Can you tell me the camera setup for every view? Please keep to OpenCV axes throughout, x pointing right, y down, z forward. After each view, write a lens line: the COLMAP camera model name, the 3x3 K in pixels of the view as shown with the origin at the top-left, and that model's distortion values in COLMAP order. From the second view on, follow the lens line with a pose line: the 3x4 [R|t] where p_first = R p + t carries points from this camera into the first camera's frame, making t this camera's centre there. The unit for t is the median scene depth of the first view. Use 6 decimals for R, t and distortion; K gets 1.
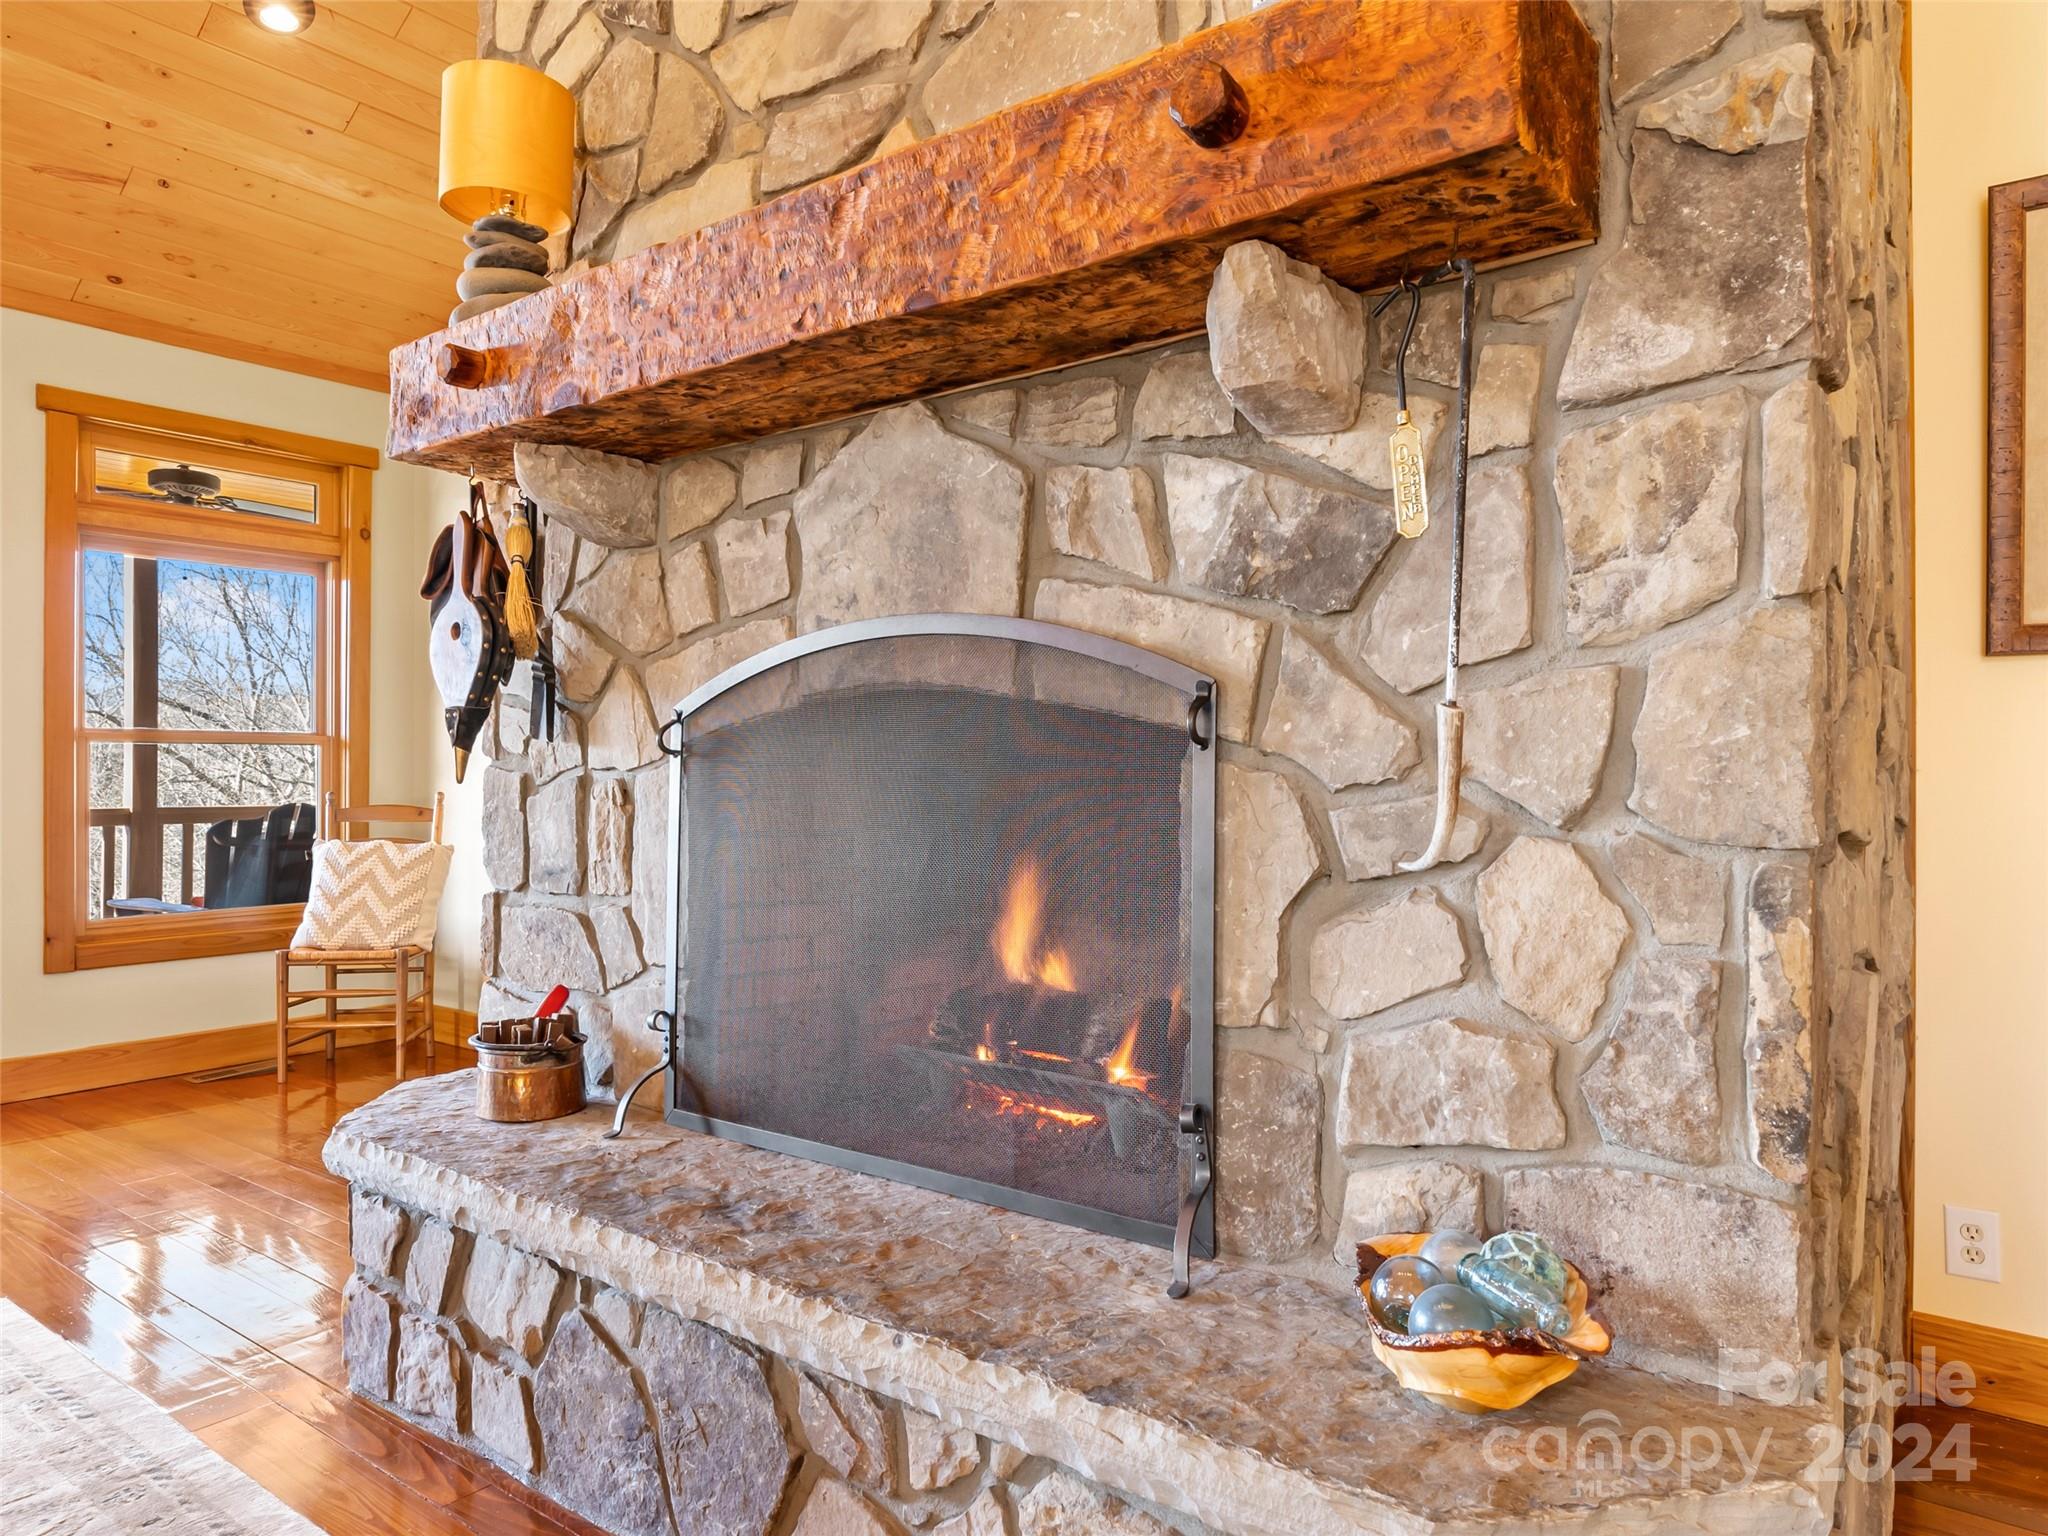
lens RADIAL K [[1292.4, 0, 1023.2], [0, 1292.4, 769.9], [0, 0, 1]] dist [-0.001979, -0.001049]
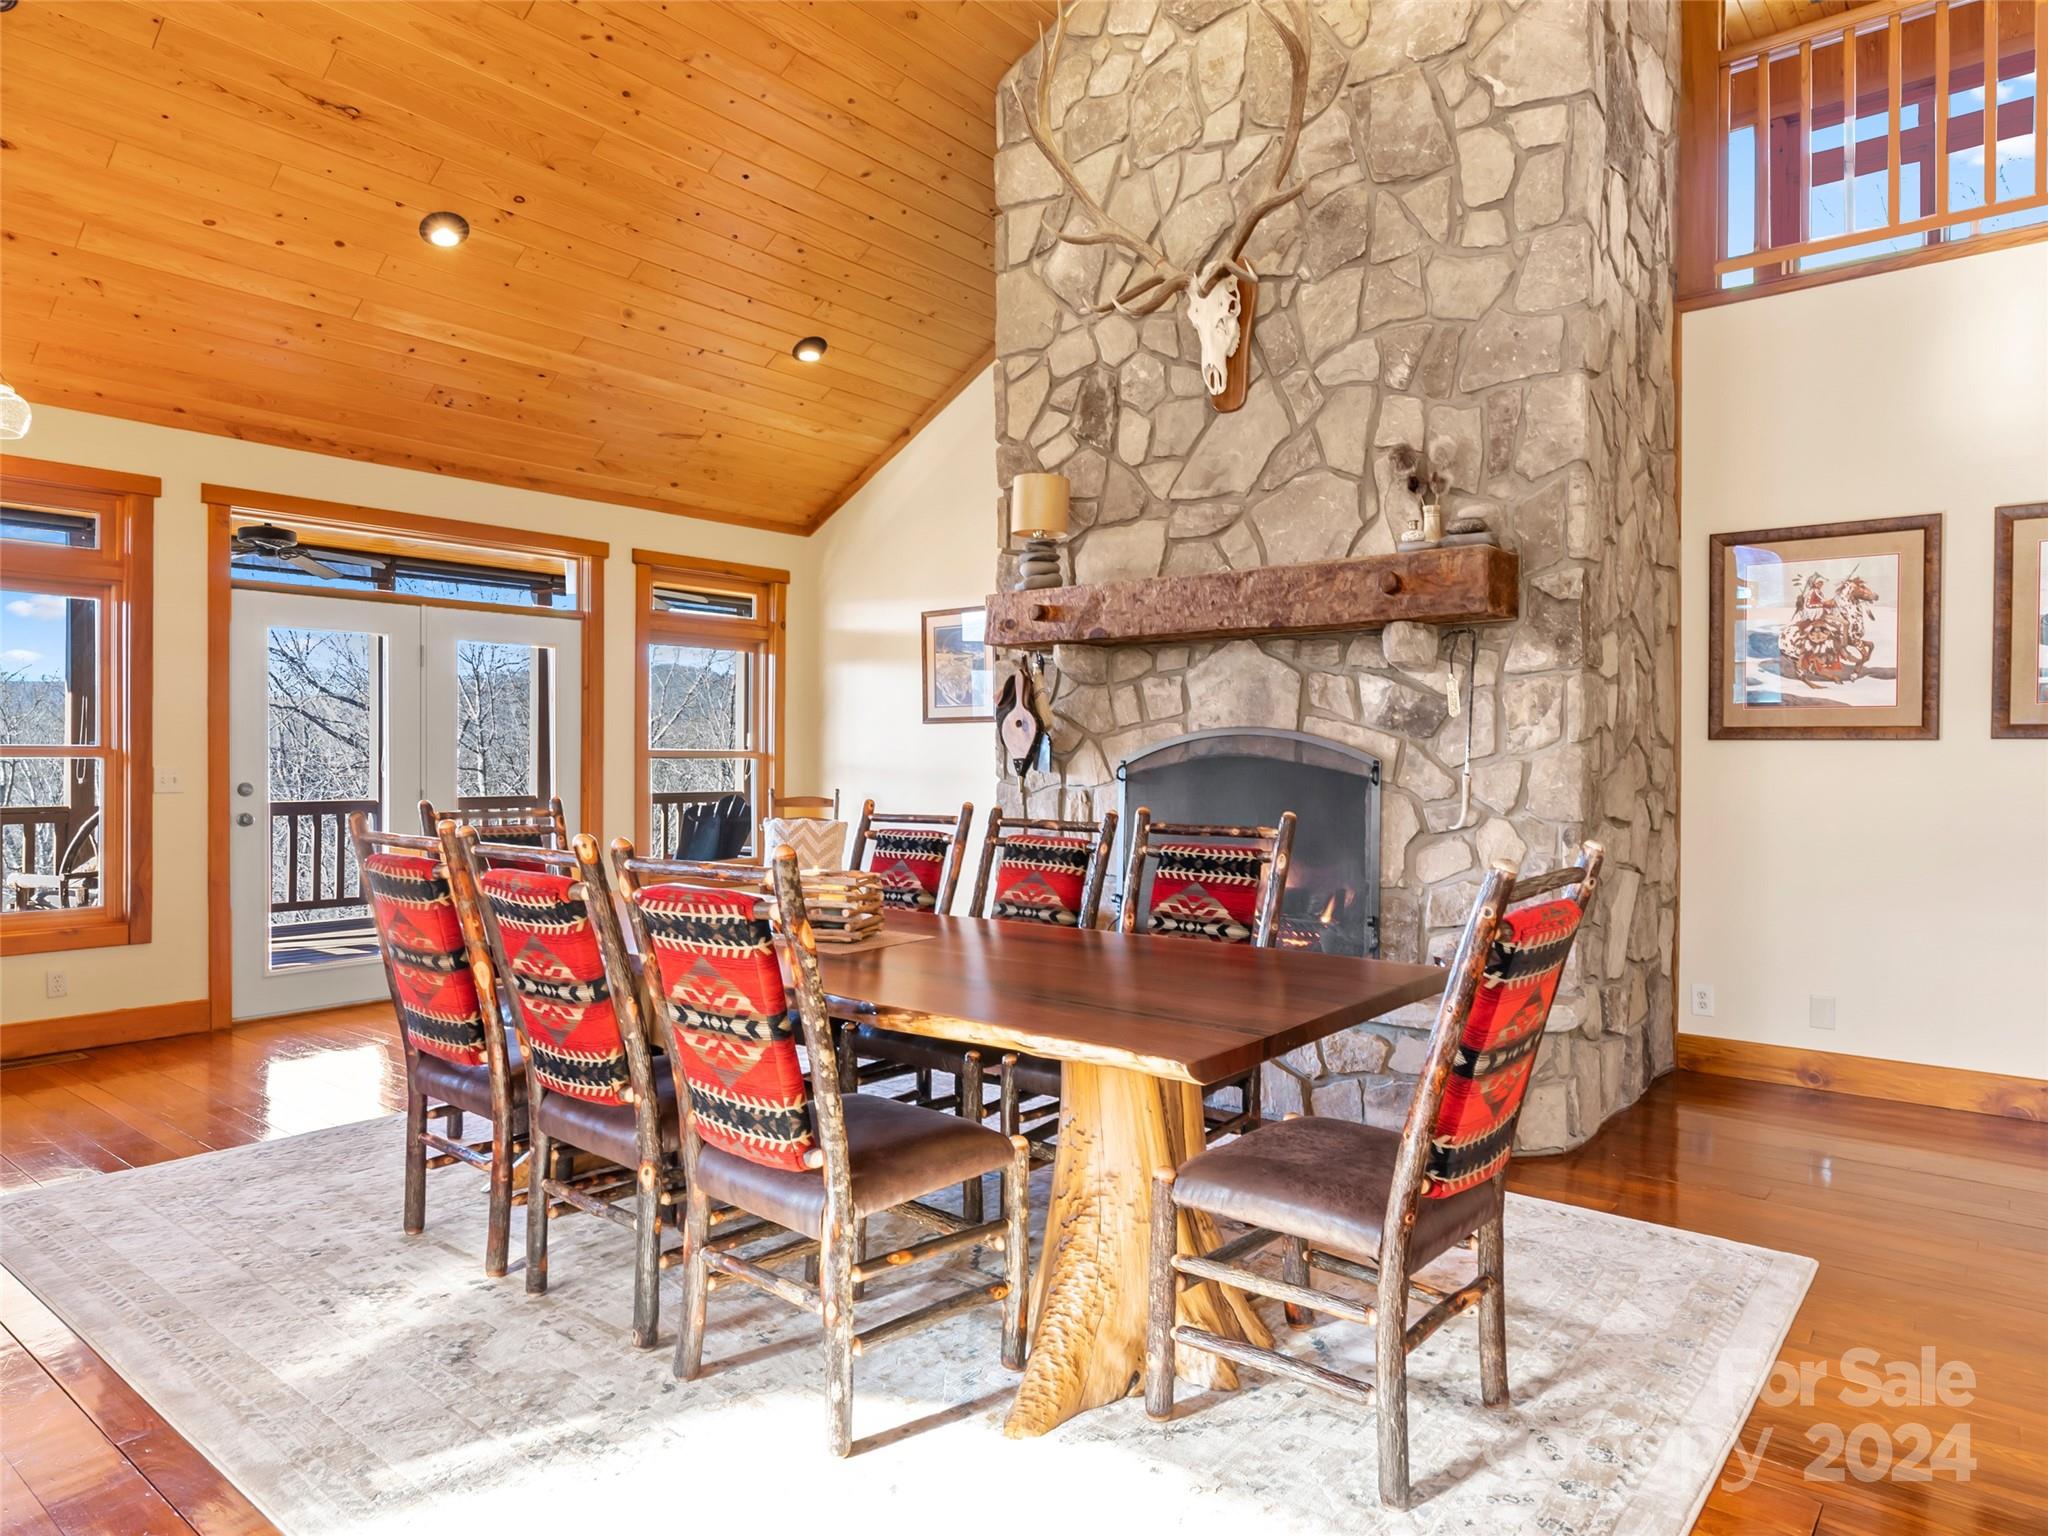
lens RADIAL K [[1257.5, 0, 1025.4], [0, 1257.5, 765.2], [0, 0, 1]] dist [-0.002178, 0.000295]
pose [[0.999554, 0.003740, -0.029622, -0.514519], [-0.003493, 0.999959, 0.008364, -0.077300], [0.029652, -0.008256, 0.999526, -1.648747]]
